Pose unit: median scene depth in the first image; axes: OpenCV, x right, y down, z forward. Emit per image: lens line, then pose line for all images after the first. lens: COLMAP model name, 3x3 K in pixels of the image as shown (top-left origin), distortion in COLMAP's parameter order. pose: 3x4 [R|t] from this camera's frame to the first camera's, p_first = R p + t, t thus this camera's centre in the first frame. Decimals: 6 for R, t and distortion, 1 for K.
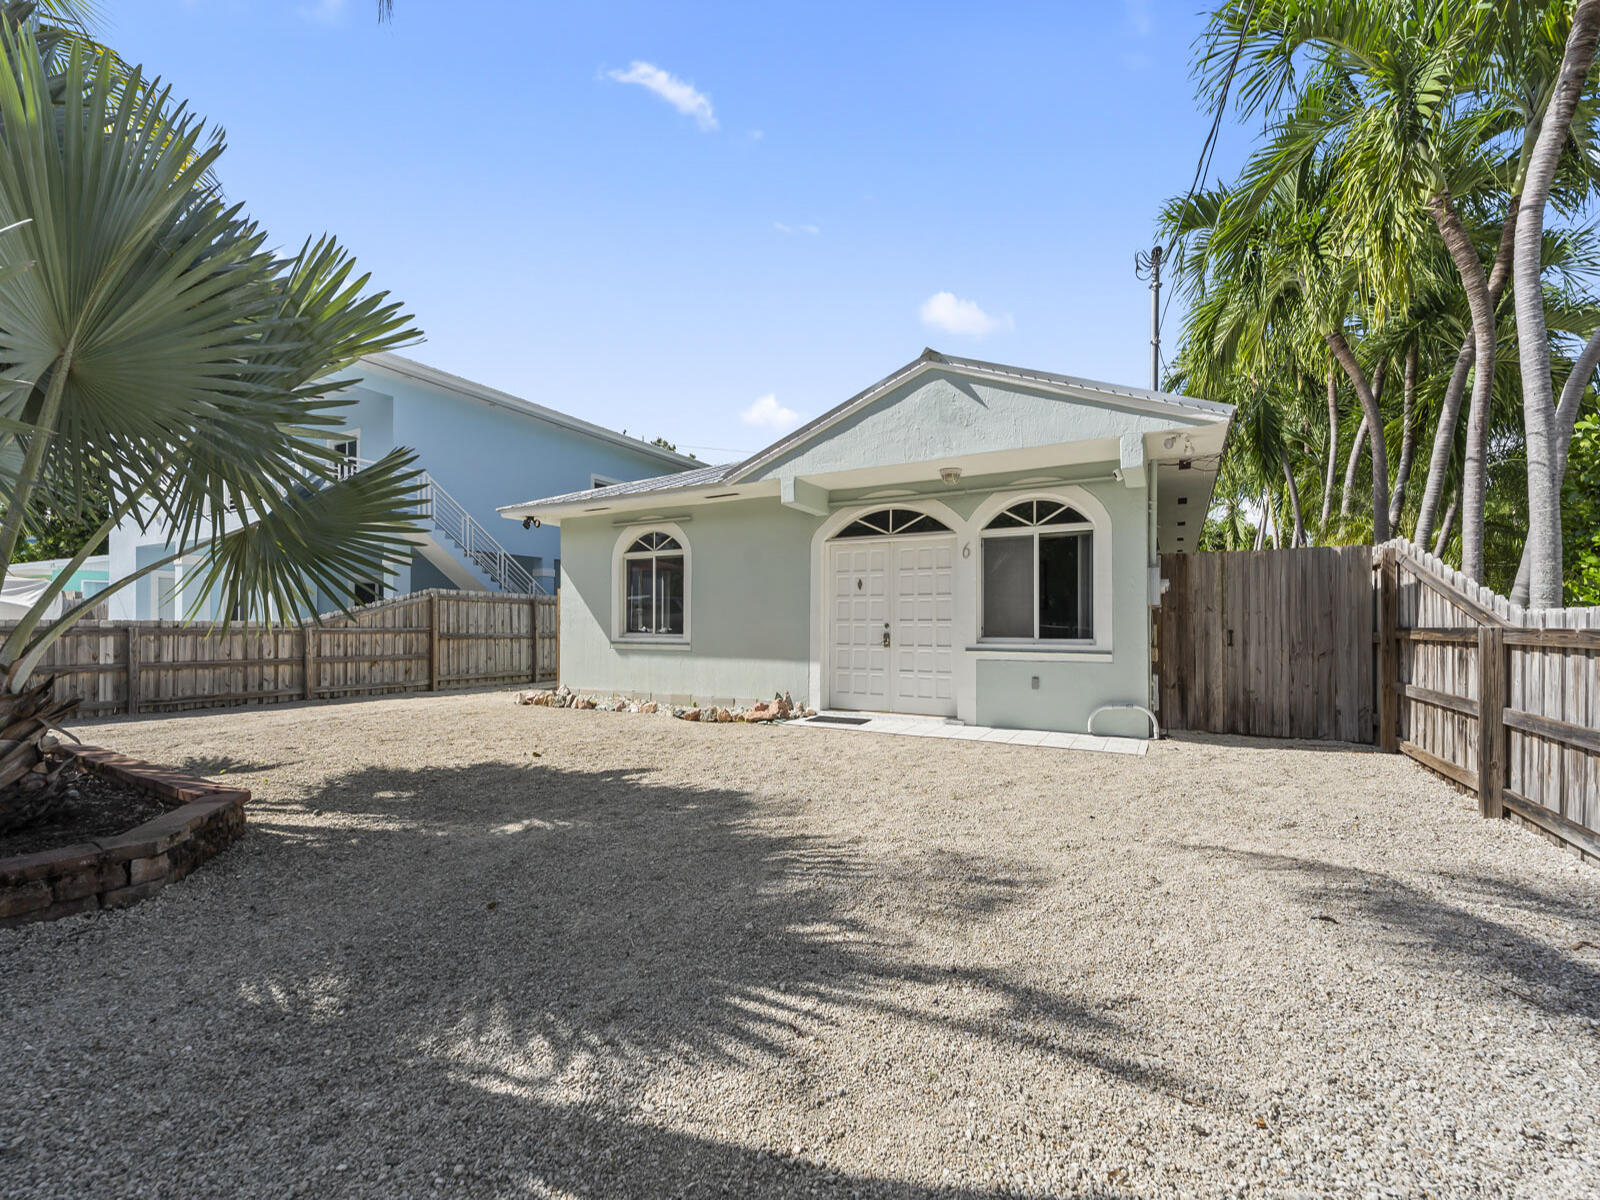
lens RADIAL K [[657.9, 0, 799.9], [0, 657.9, 613.6], [0, 0, 1]] dist [0.000882, 0.000148]
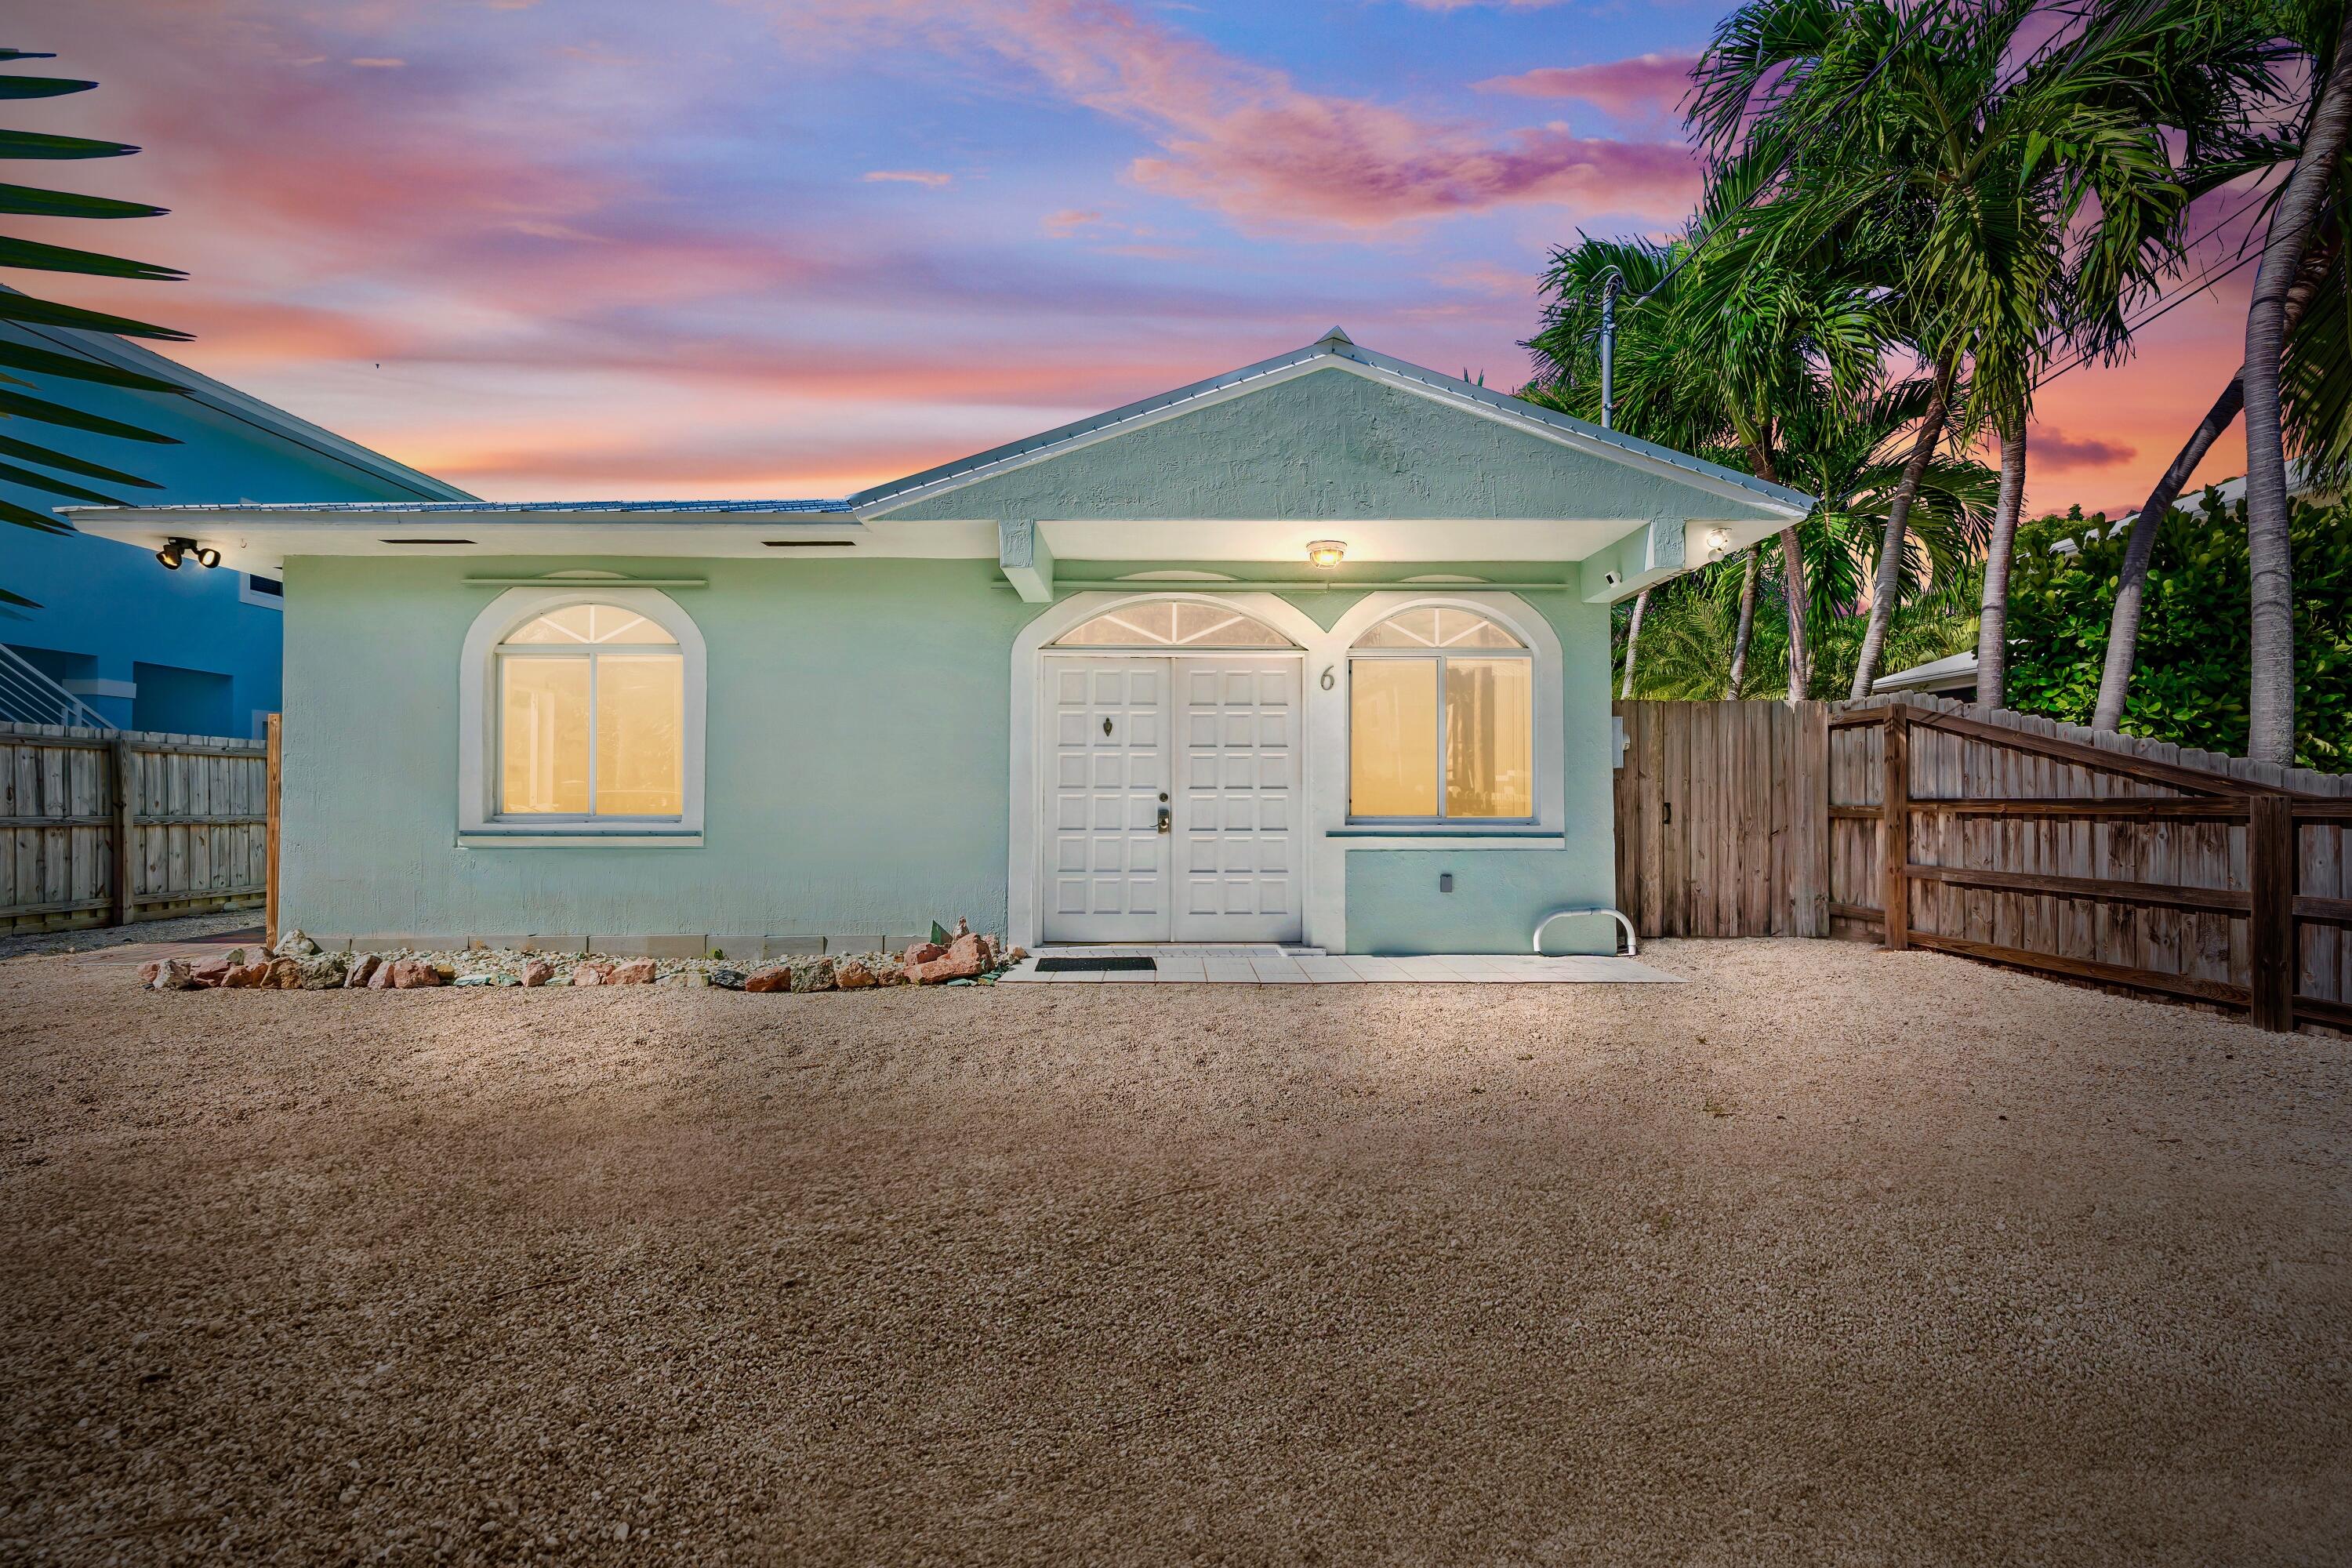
lens RADIAL K [[854.5, 0, 1179.8], [0, 854.5, 788.6], [0, 0, 1]] dist [-0.000707, -0.000023]
pose [[0.848414, 0.007984, 0.529273, -0.265425], [-0.010055, 0.999949, 0.001034, 0.009508], [-0.529238, -0.006200, 0.848451, 0.332709]]
